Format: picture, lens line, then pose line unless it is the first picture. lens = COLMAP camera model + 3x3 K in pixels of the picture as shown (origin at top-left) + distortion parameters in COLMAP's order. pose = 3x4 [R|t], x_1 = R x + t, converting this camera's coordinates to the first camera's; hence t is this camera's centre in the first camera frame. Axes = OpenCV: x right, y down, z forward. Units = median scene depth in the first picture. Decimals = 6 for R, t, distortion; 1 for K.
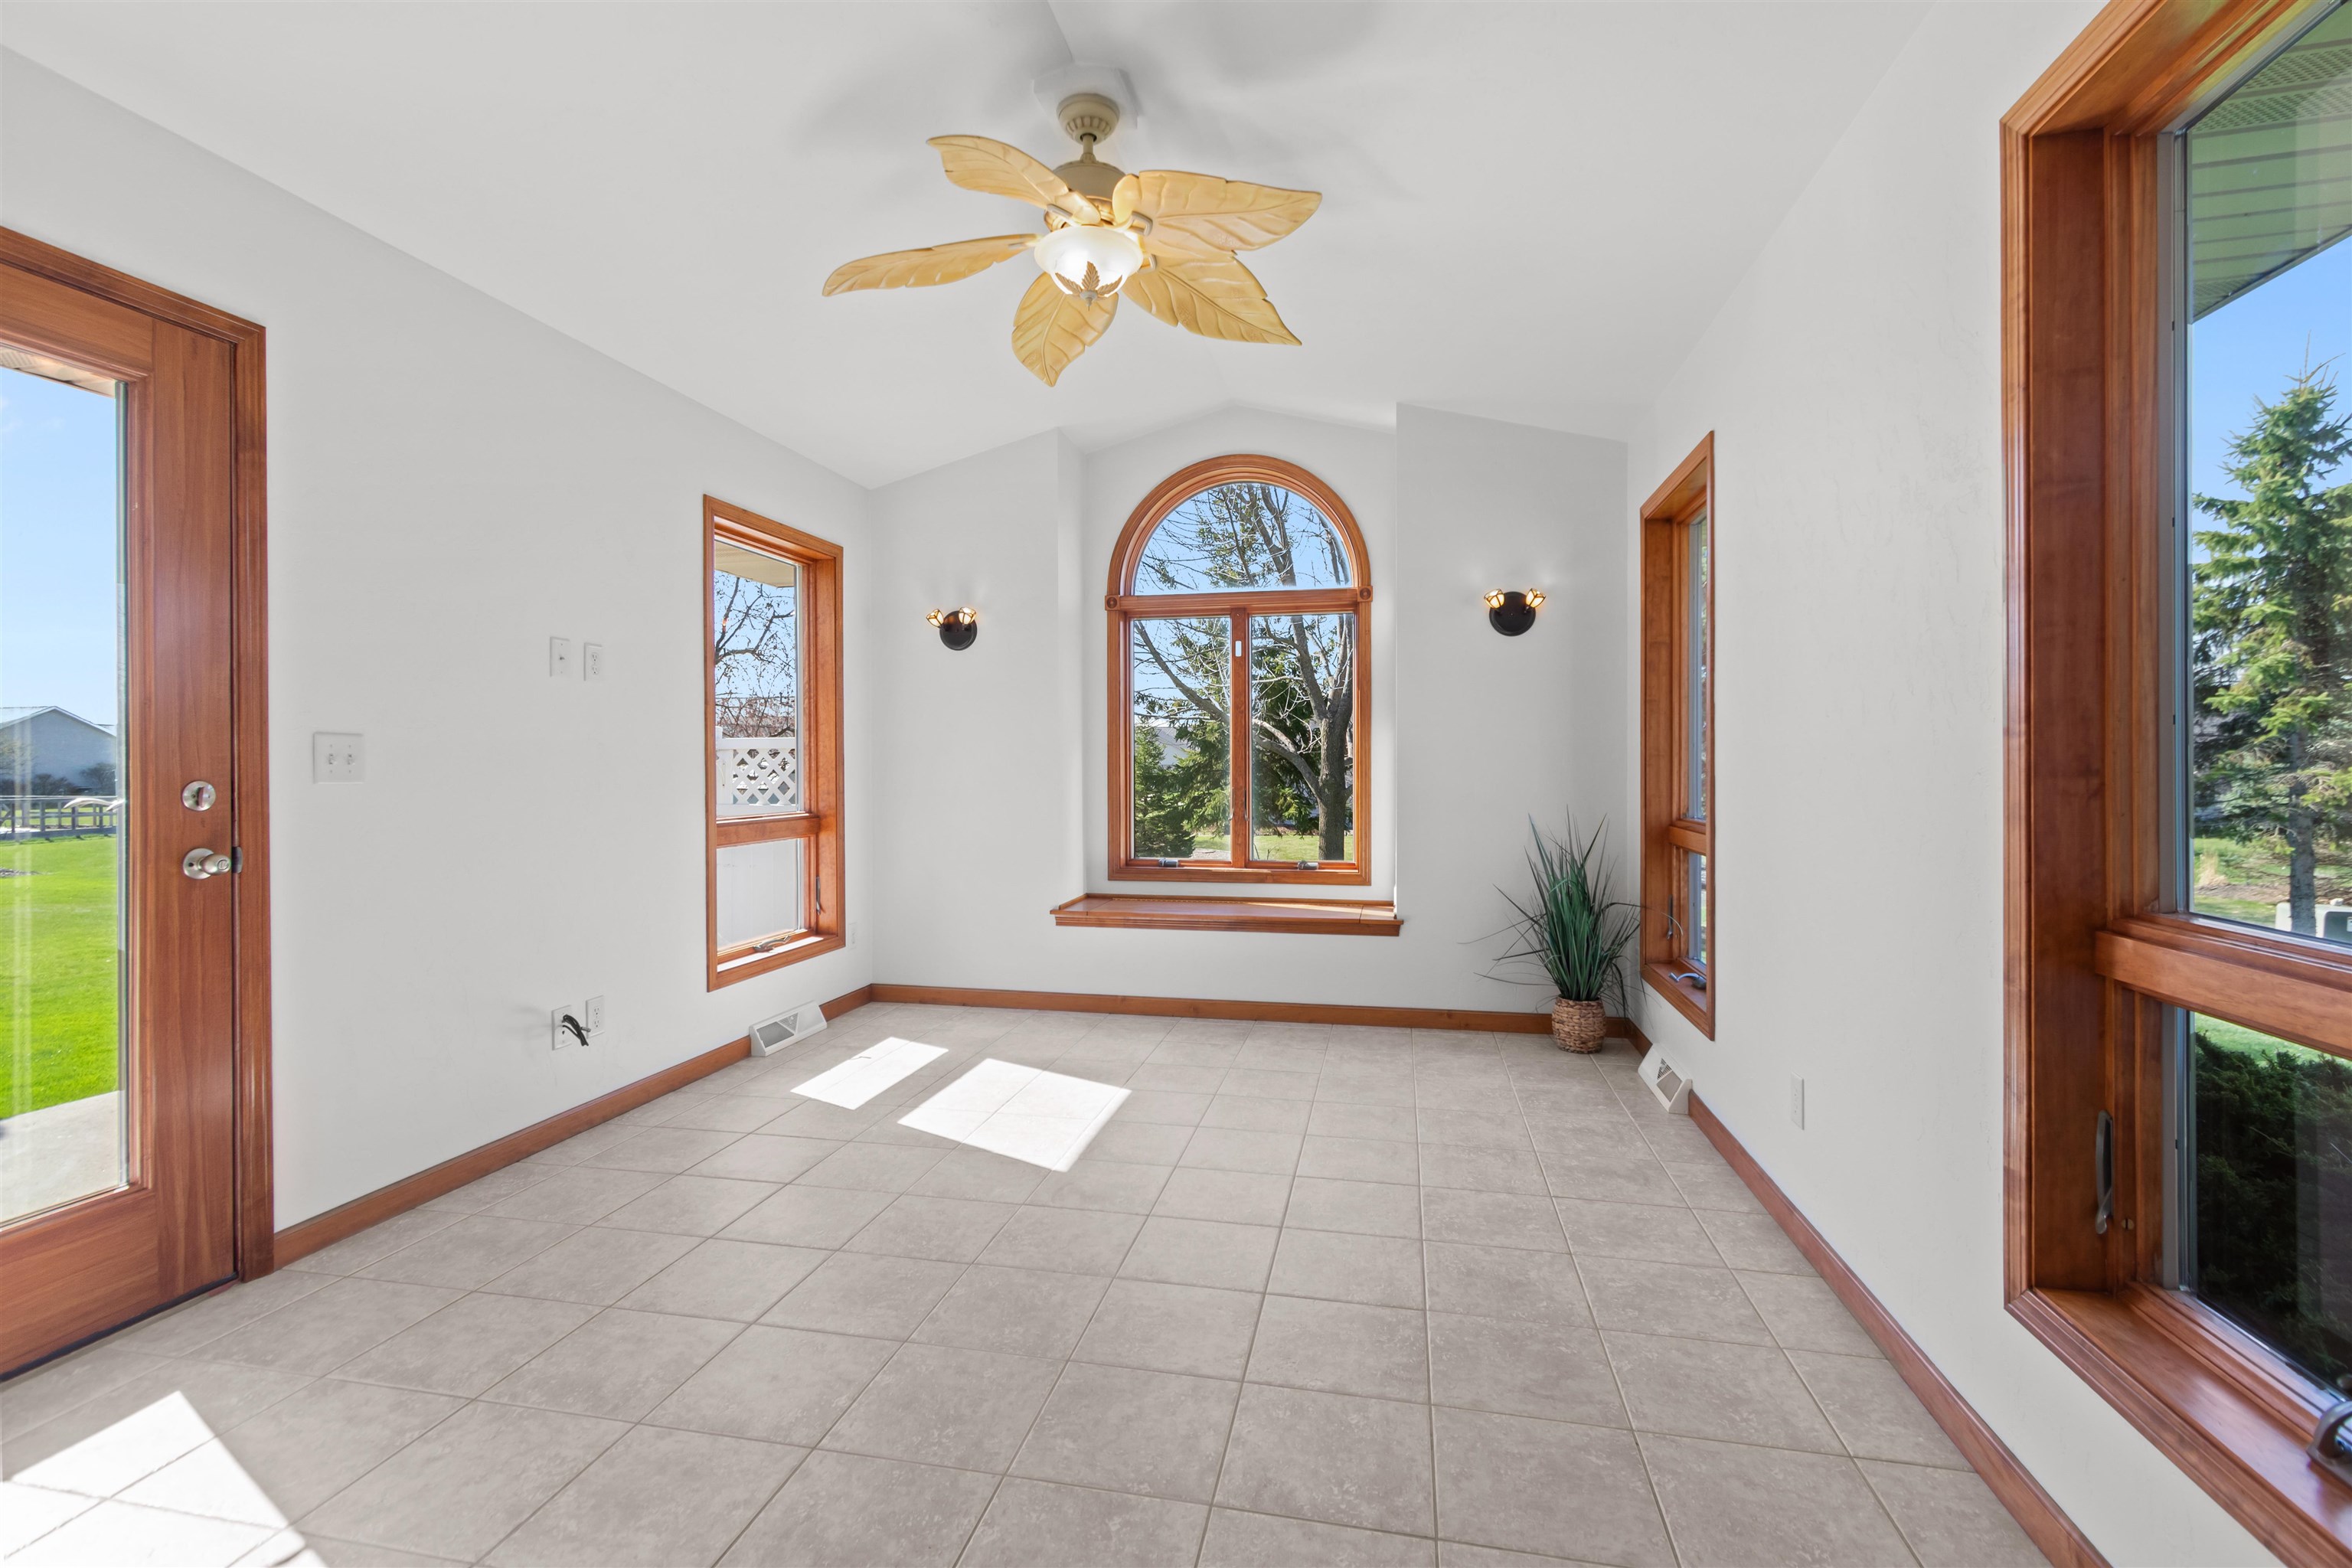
lens RADIAL K [[1070.1, 0, 1160.5], [0, 1070.1, 781.4], [0, 0, 1]] dist [0.003216, -0.000608]
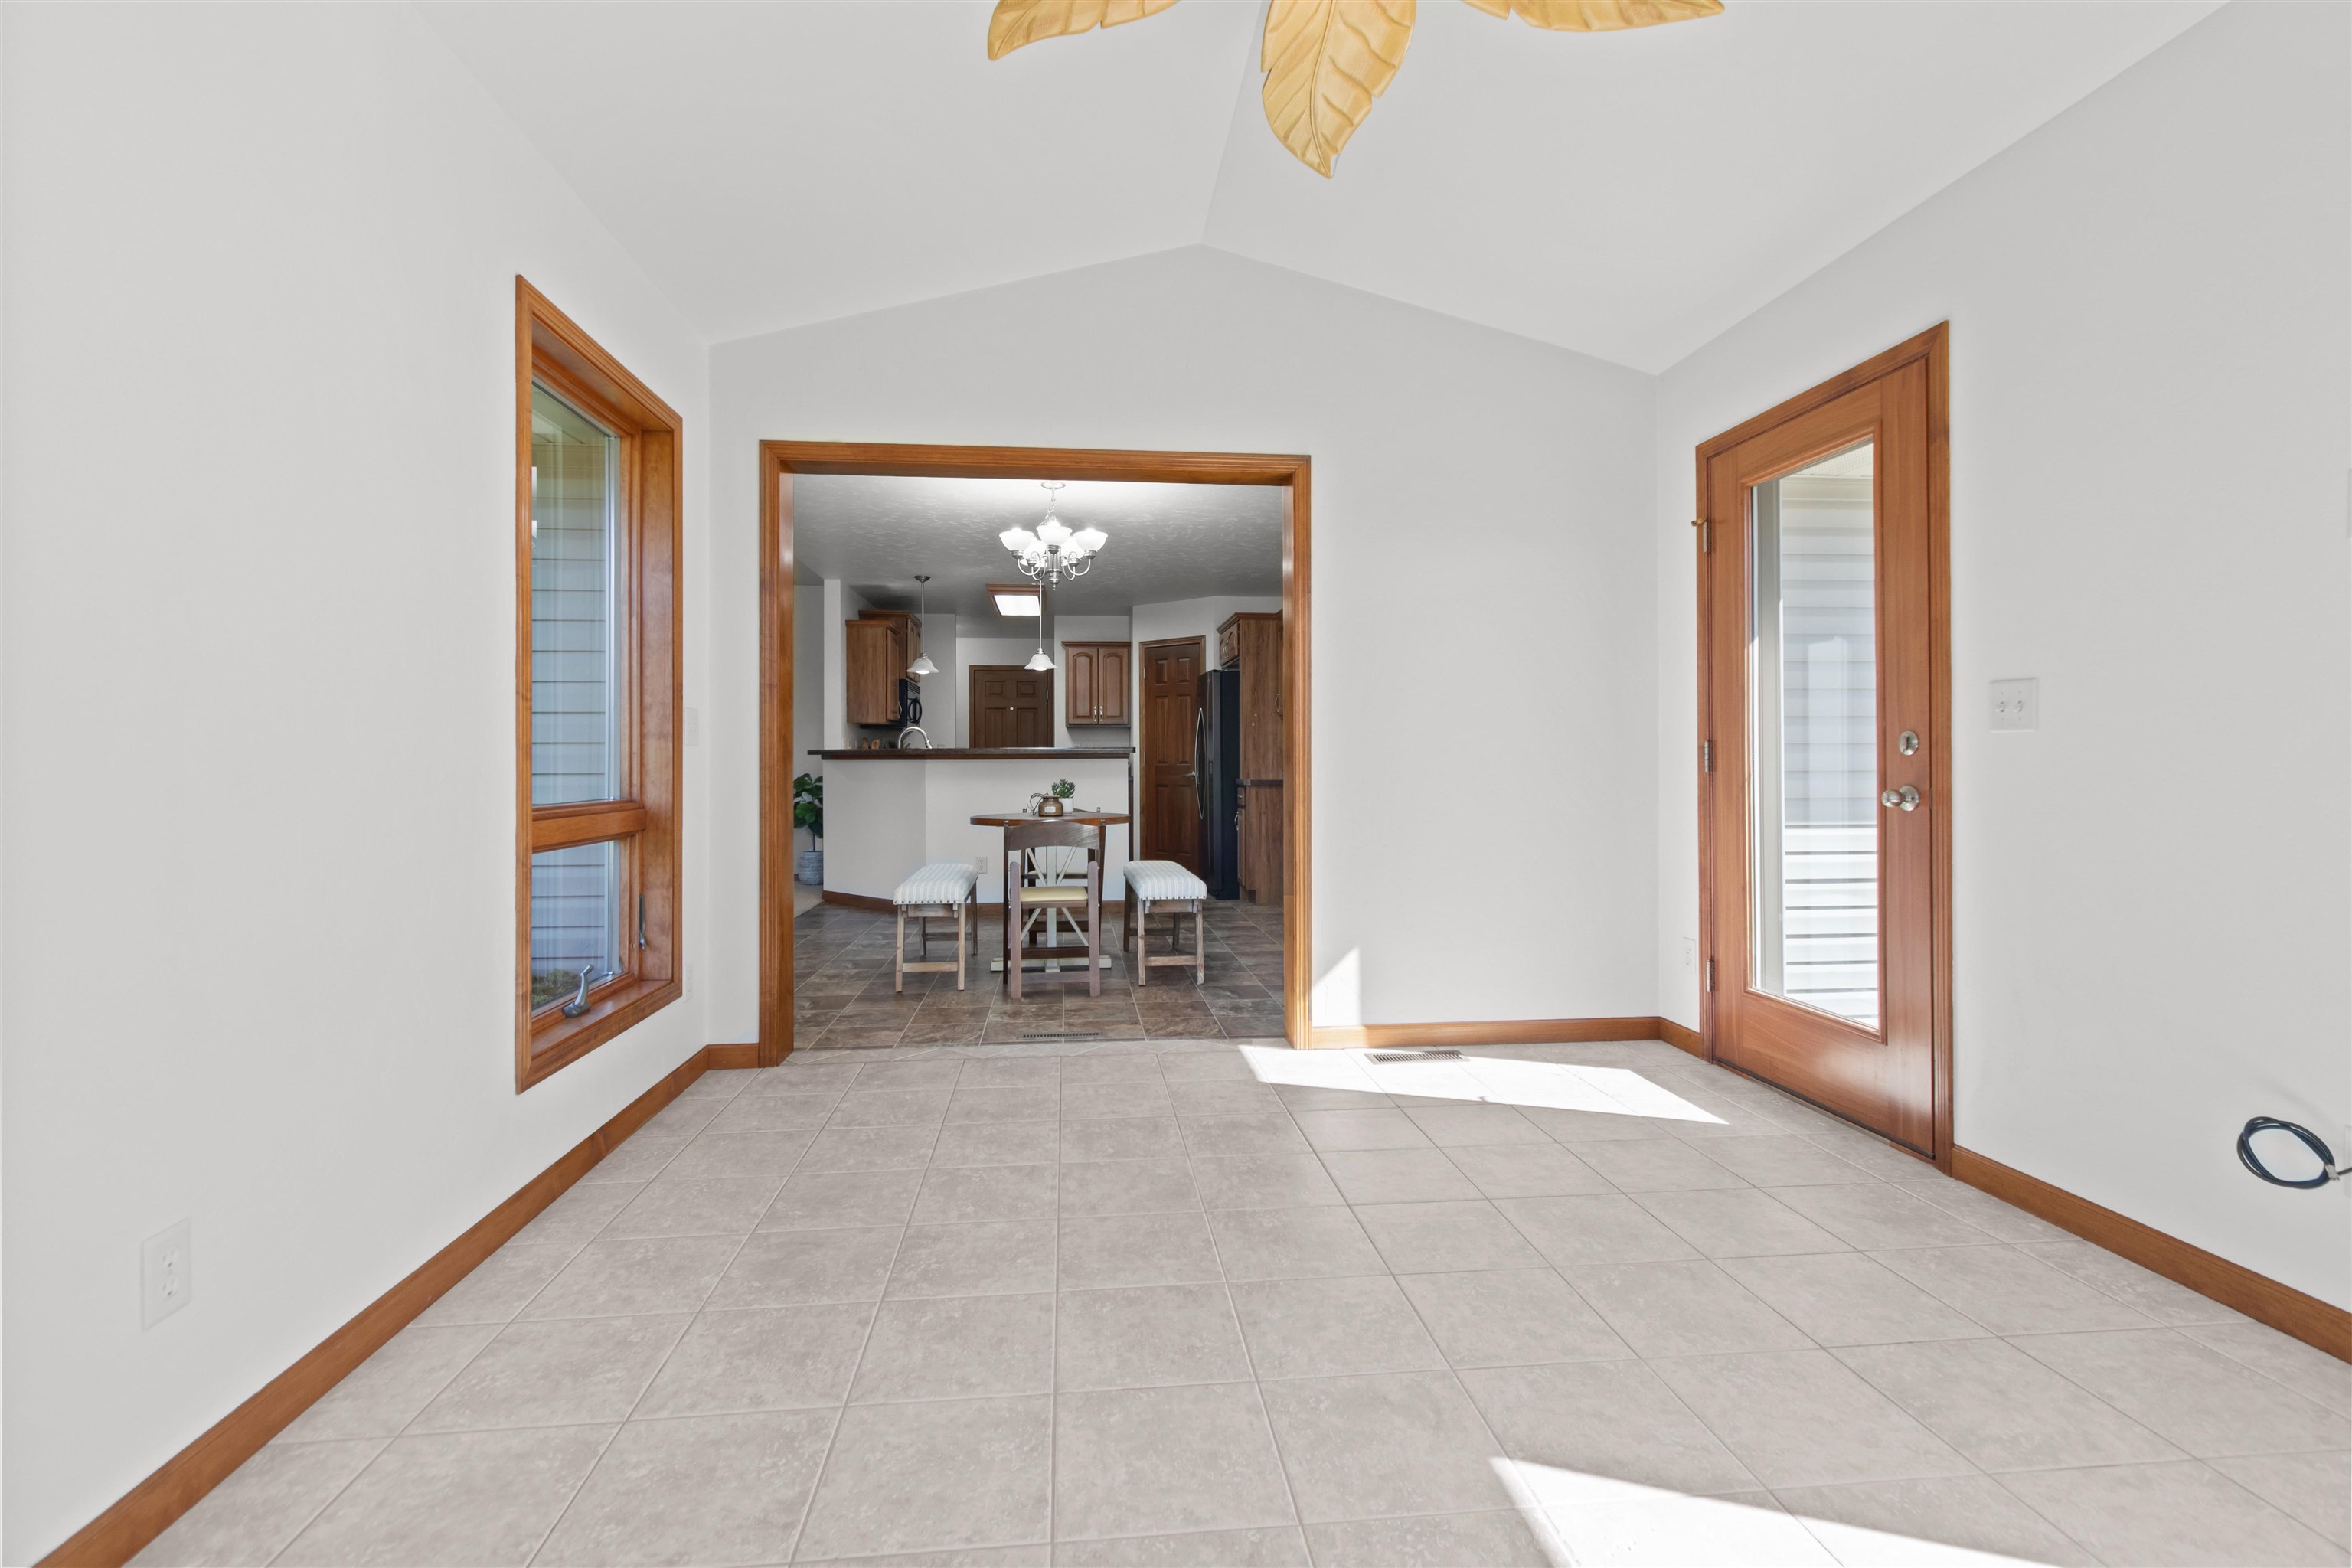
lens RADIAL K [[1070.1, 0, 1169.2], [0, 1070.1, 764.4], [0, 0, 1]] dist [0.003216, -0.000608]
pose [[-0.950856, 0.006287, -0.309570, 0.232248], [0.001151, 0.999859, 0.016768, 0.013622], [0.309632, 0.015588, -0.950729, 1.535021]]
